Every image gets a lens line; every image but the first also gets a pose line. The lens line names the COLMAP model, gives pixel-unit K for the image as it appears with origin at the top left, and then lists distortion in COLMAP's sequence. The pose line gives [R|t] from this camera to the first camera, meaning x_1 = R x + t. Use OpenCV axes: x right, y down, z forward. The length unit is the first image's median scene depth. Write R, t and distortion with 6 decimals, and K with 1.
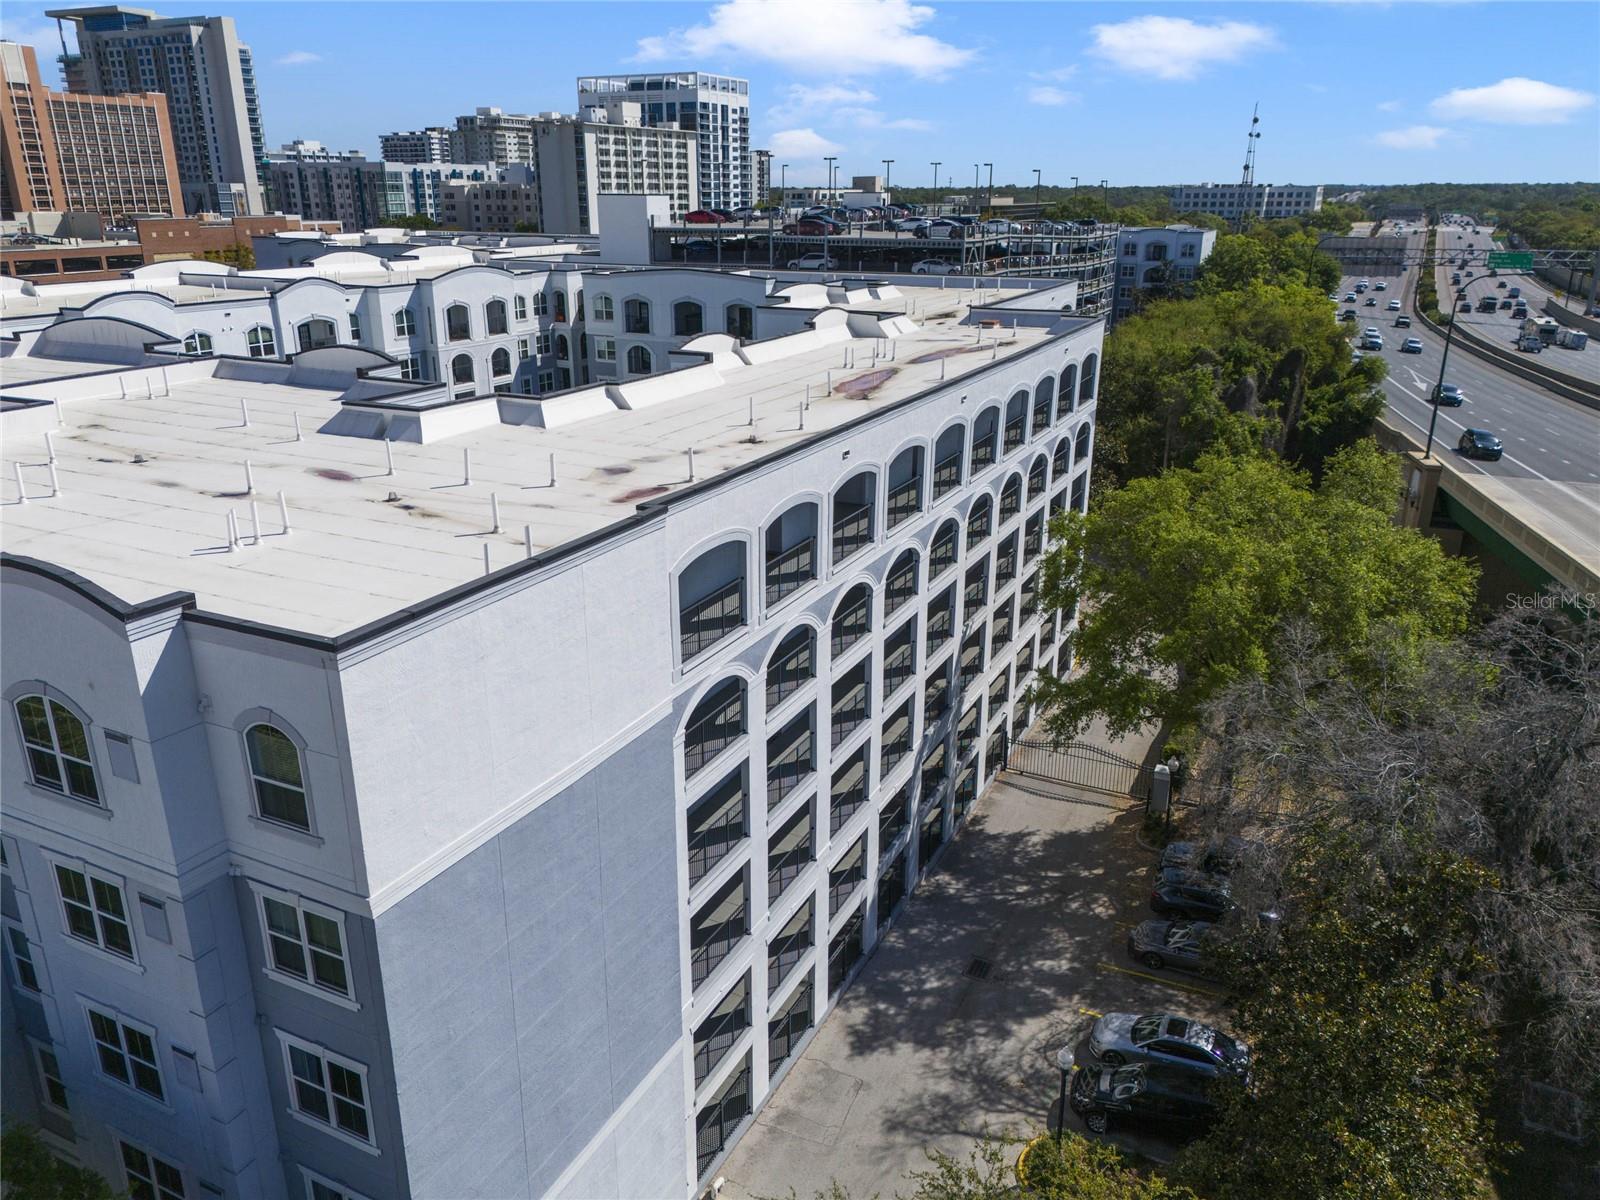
lens RADIAL K [[1168.4, 0, 800.4], [0, 1168.4, 618.7], [0, 0, 1]] dist [0.056973, -0.065060]
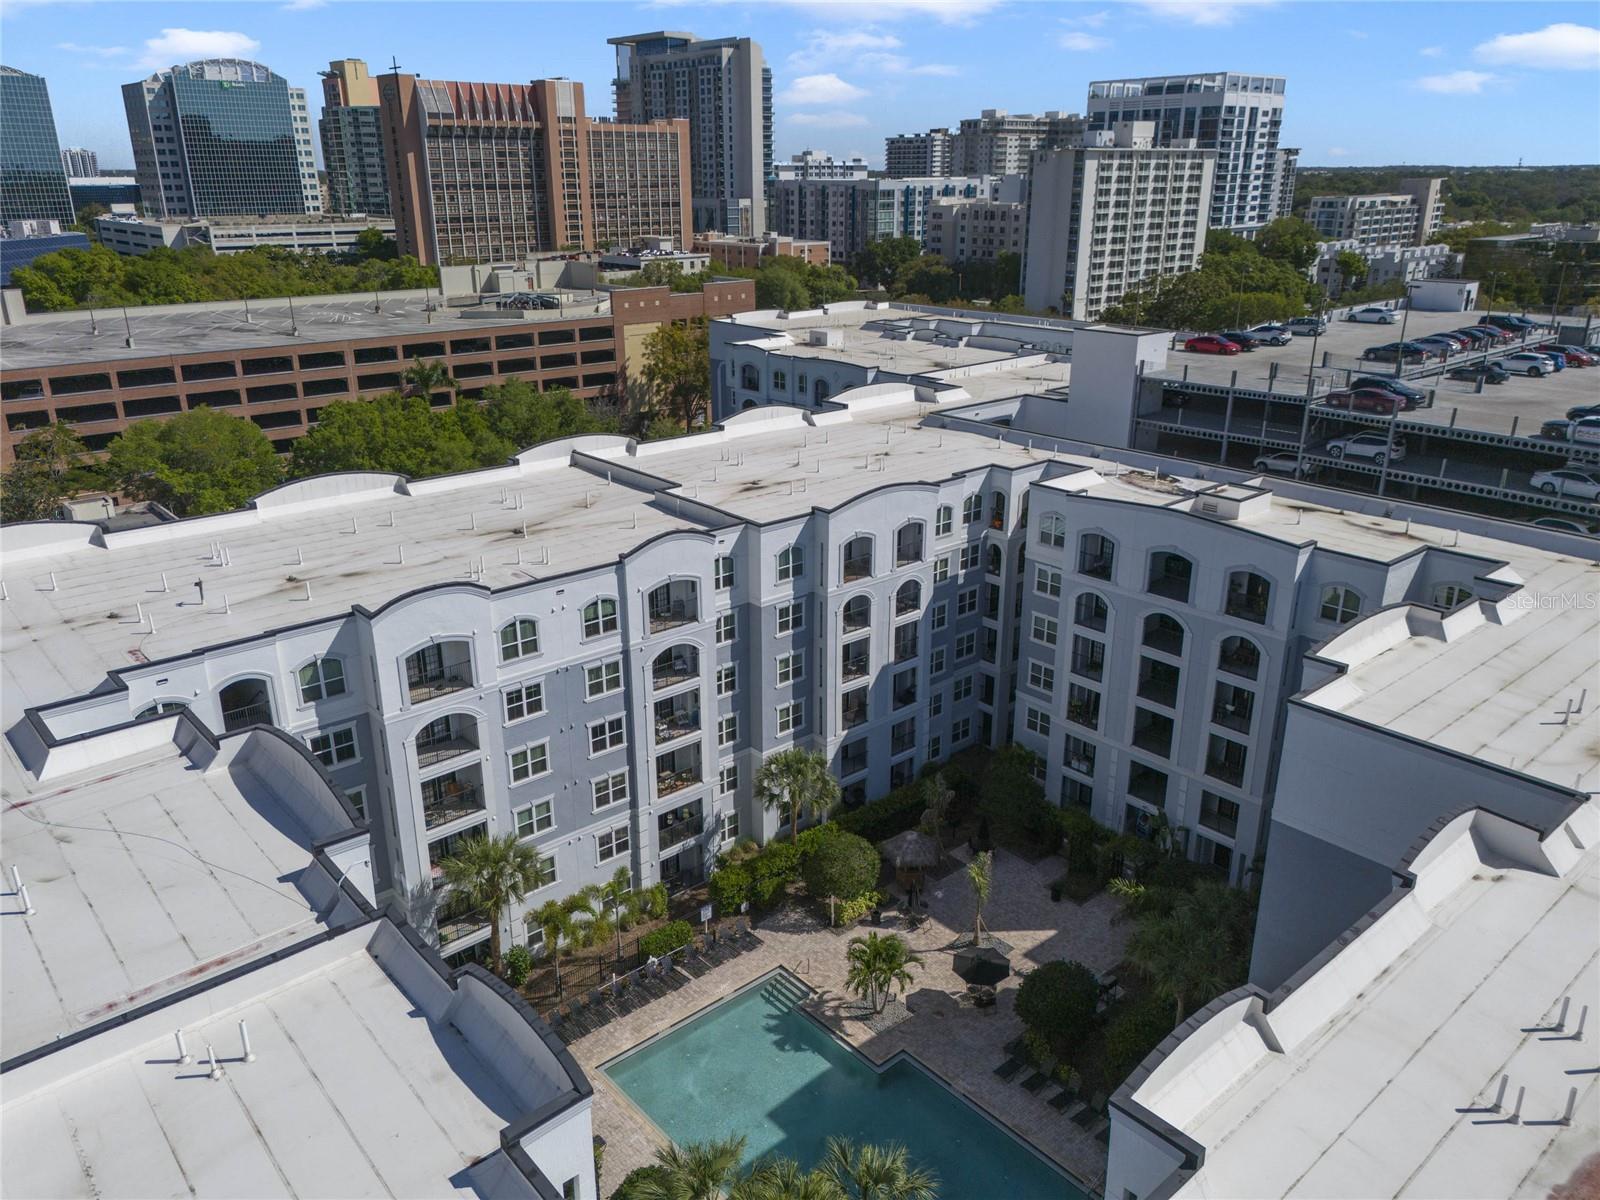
lens RADIAL K [[1169.4, 0, 794.9], [0, 1169.4, 608.3], [0, 0, 1]] dist [0.067976, -0.073155]
pose [[0.921996, 0.131554, -0.364166, -0.011516], [-0.129181, 0.991137, 0.030985, -0.061648], [0.365014, 0.018475, 0.930819, 0.069828]]
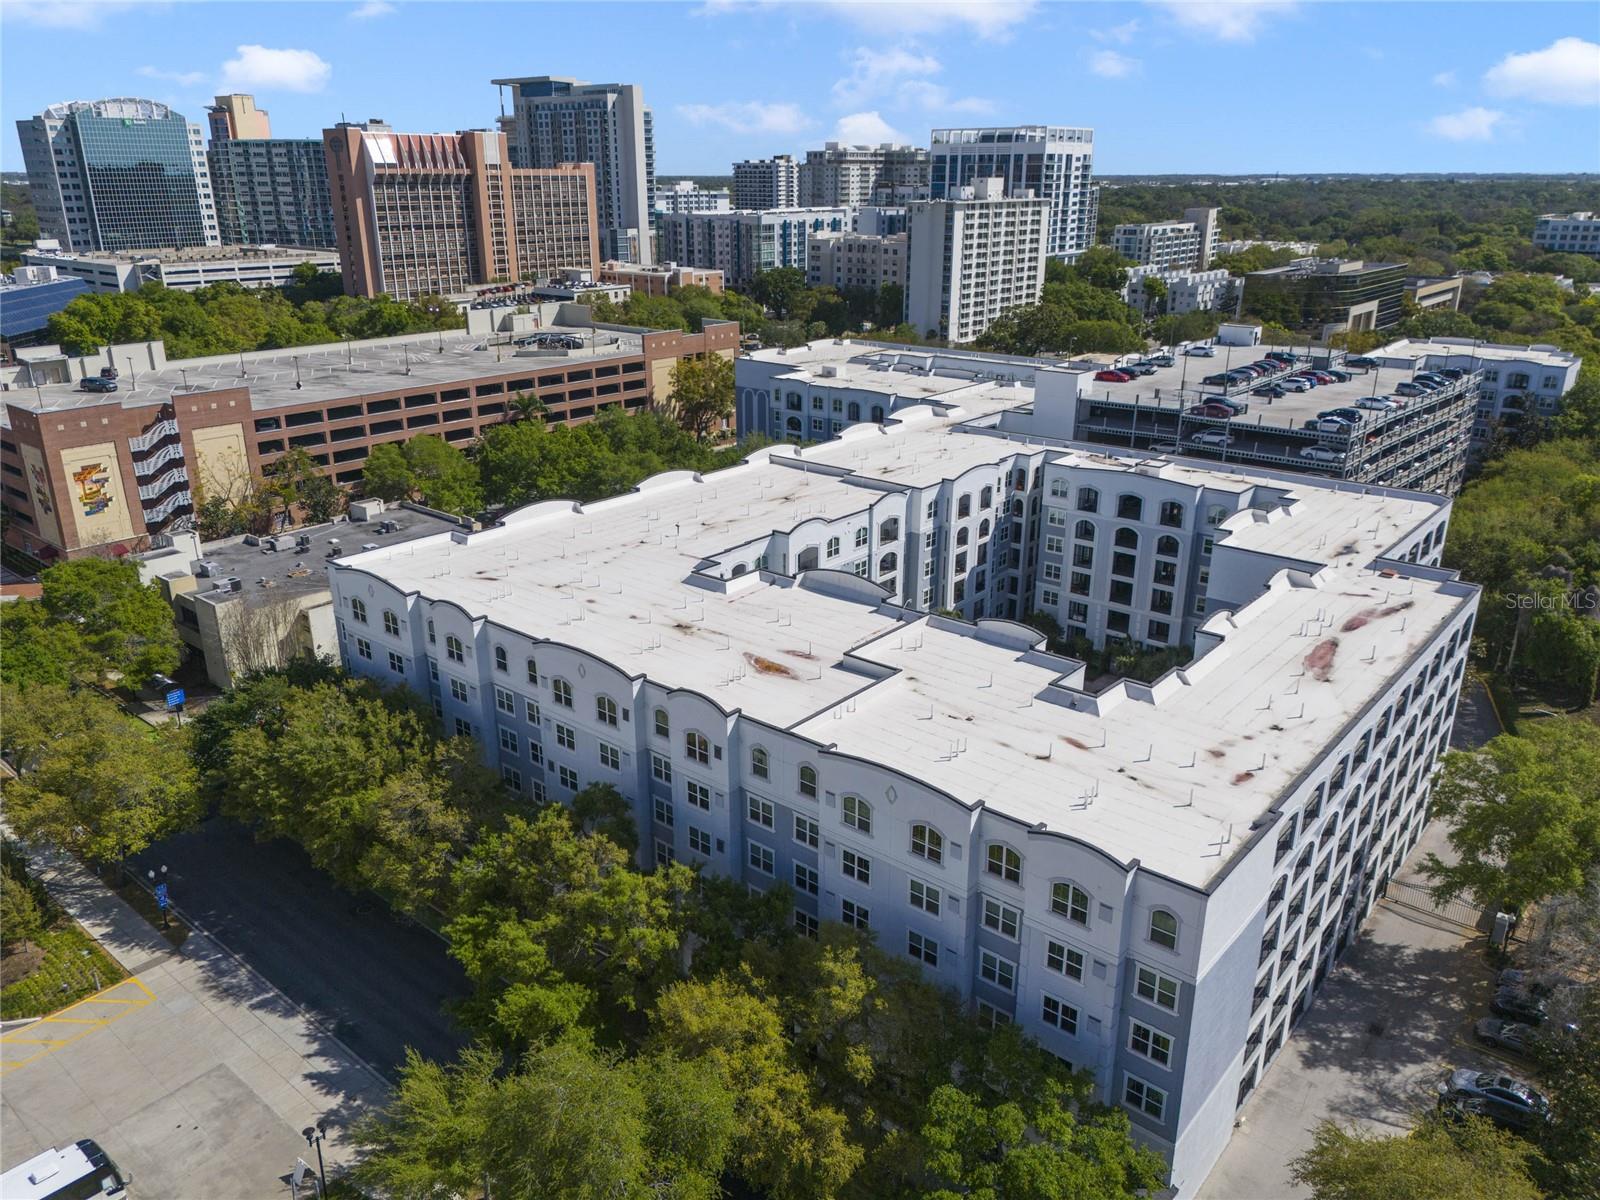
lens RADIAL K [[1169.4, 0, 794.9], [0, 1169.4, 608.3], [0, 0, 1]] dist [0.067976, -0.073155]
pose [[0.970876, 0.081628, -0.225246, -0.041838], [-0.080712, 0.996649, 0.013286, -0.033888], [0.225576, 0.005281, 0.974211, -0.110404]]
